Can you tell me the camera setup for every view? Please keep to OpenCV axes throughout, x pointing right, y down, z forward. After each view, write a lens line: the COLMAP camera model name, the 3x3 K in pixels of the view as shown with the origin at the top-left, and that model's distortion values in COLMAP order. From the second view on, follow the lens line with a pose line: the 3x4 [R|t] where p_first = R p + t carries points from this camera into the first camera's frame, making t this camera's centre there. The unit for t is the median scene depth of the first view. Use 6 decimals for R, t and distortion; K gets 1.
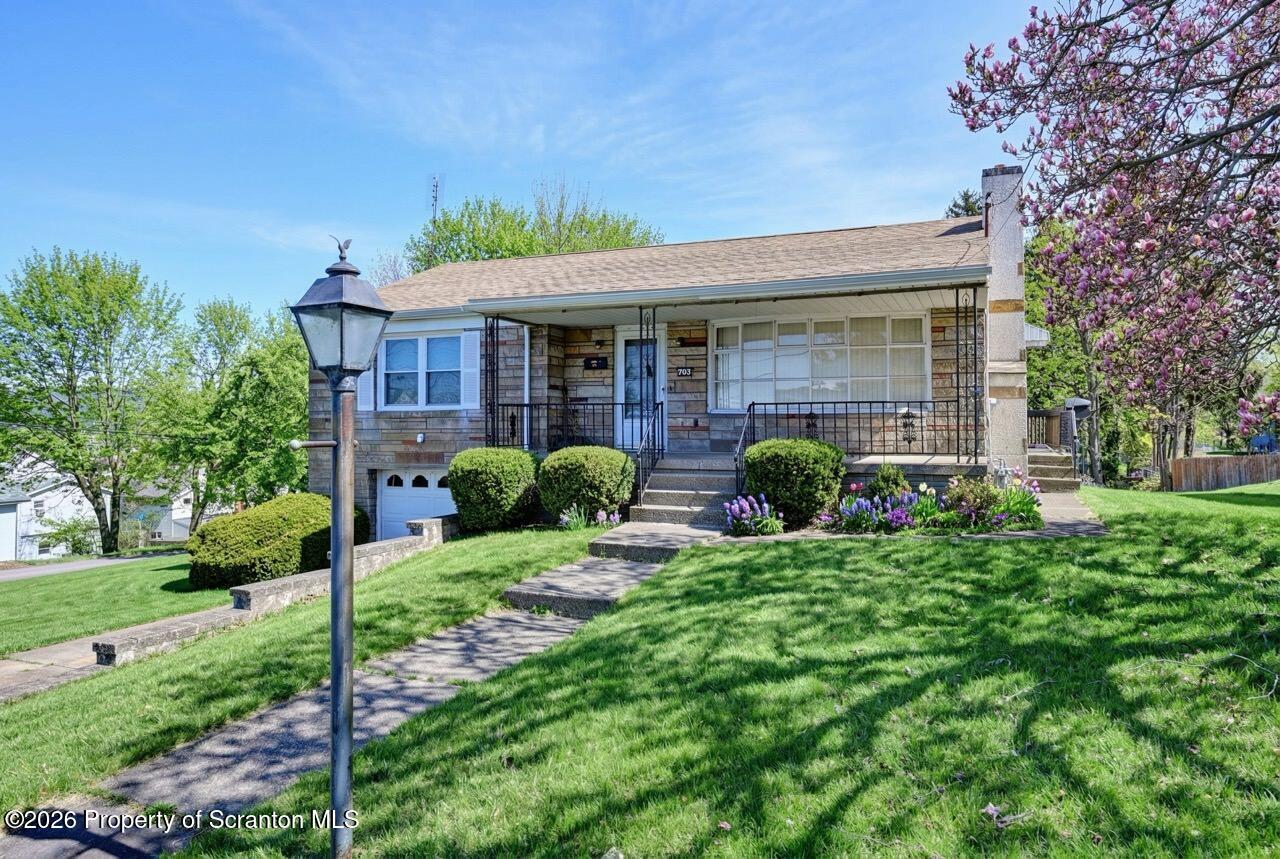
lens RADIAL K [[921.1, 0, 640.0], [0, 921.1, 429.5], [0, 0, 1]] dist [0.000072, -0.000001]
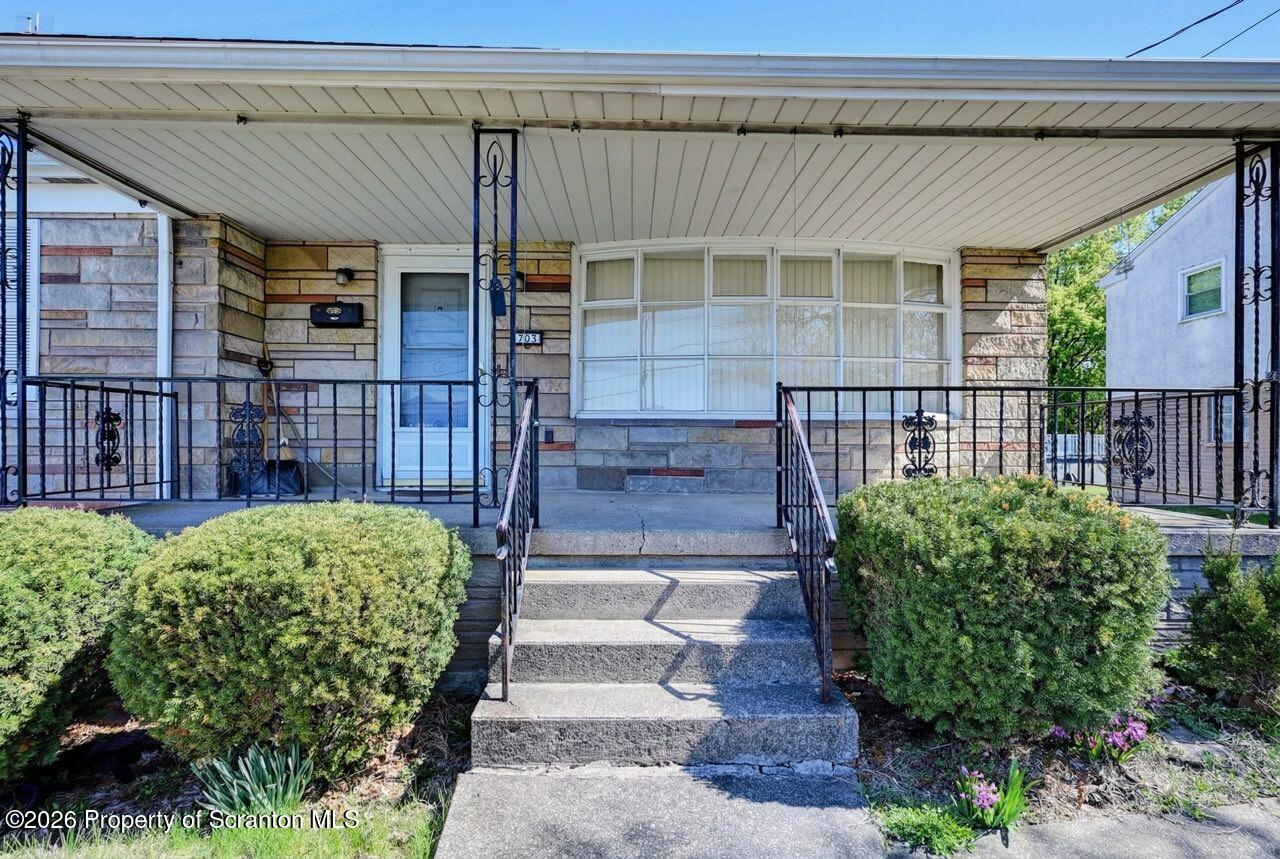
lens RADIAL K [[591.3, 0, 640.8], [0, 591.3, 440.3], [0, 0, 1]] dist [-0.000237, 0.000044]
pose [[0.906245, 0.003081, 0.422741, -0.034794], [-0.001021, 0.999986, -0.005100, -0.002472], [-0.422751, 0.004191, 0.906236, 0.651388]]
